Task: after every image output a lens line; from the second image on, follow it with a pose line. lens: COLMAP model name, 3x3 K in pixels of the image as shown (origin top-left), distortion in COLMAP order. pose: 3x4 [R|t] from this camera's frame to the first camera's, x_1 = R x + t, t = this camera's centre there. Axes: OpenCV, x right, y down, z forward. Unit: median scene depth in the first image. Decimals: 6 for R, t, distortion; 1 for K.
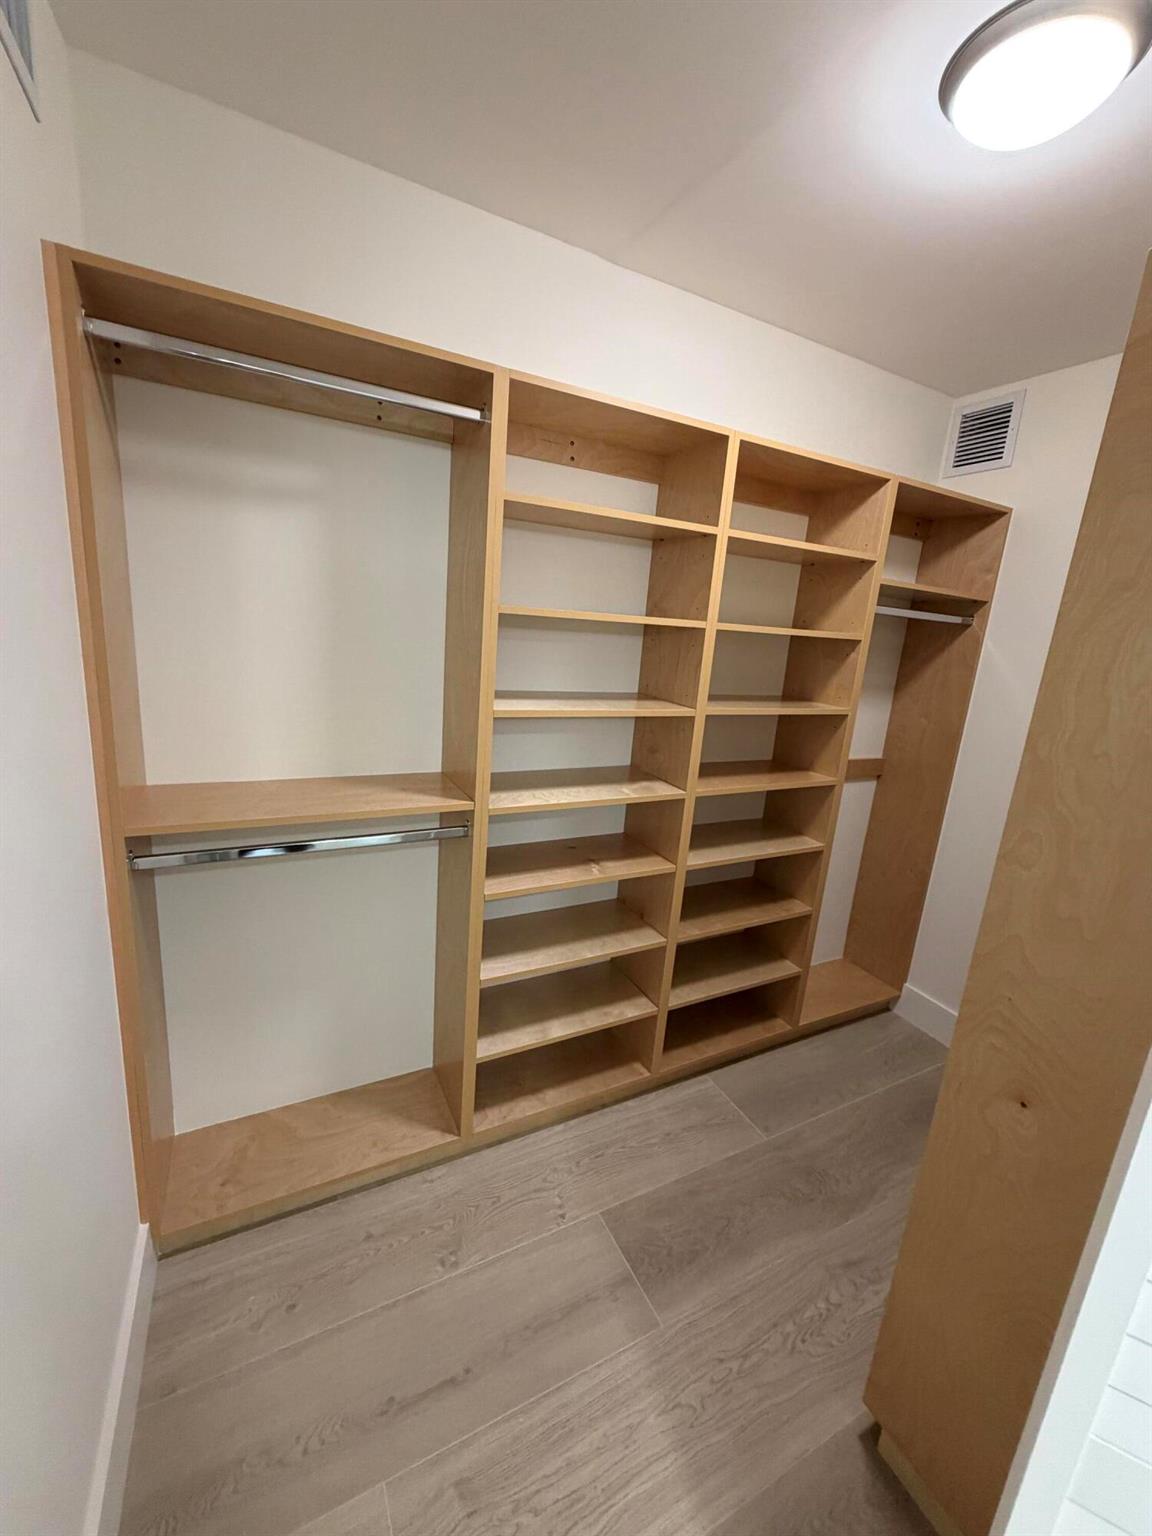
lens RADIAL K [[615.7, 0, 573.2], [0, 615.7, 774.9], [0, 0, 1]] dist [-0.000002, 0.000142]
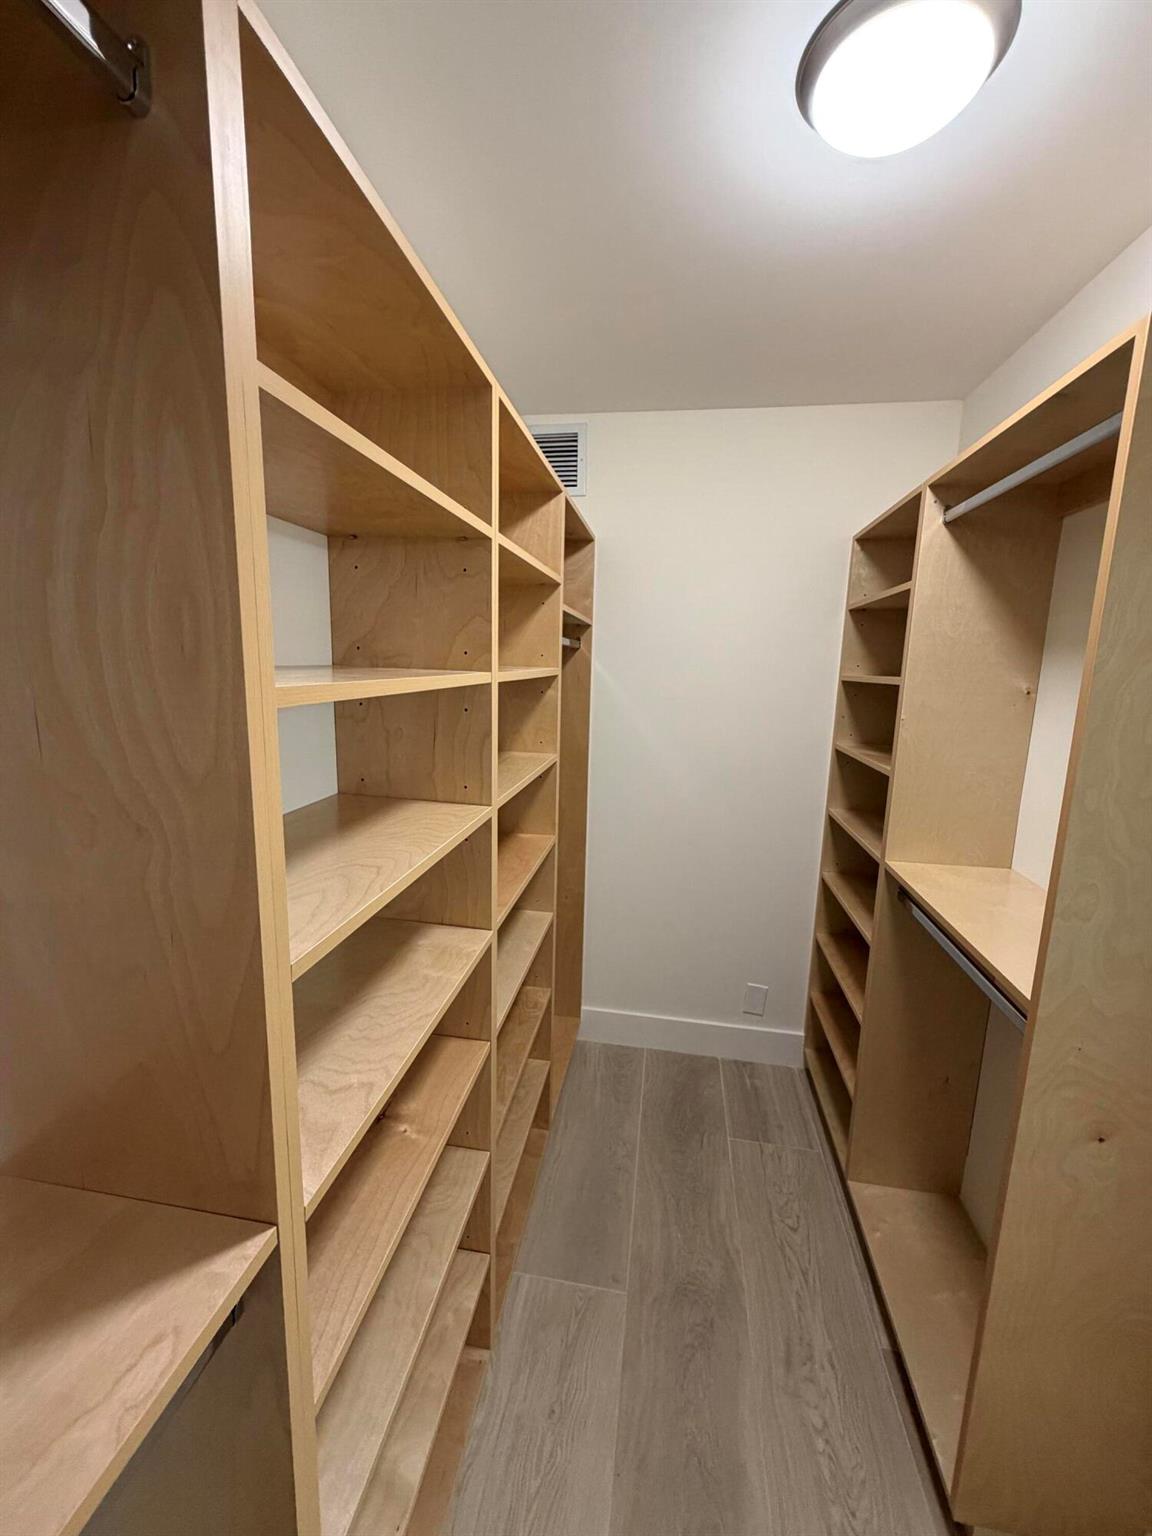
lens RADIAL K [[615.7, 0, 579.8], [0, 615.7, 769.0], [0, 0, 1]] dist [-0.000002, 0.000142]
pose [[0.590883, -0.199272, 0.781760, -0.229383], [0.214375, 0.972960, 0.085977, -0.169322], [-0.777754, 0.116788, 0.617624, 0.493261]]
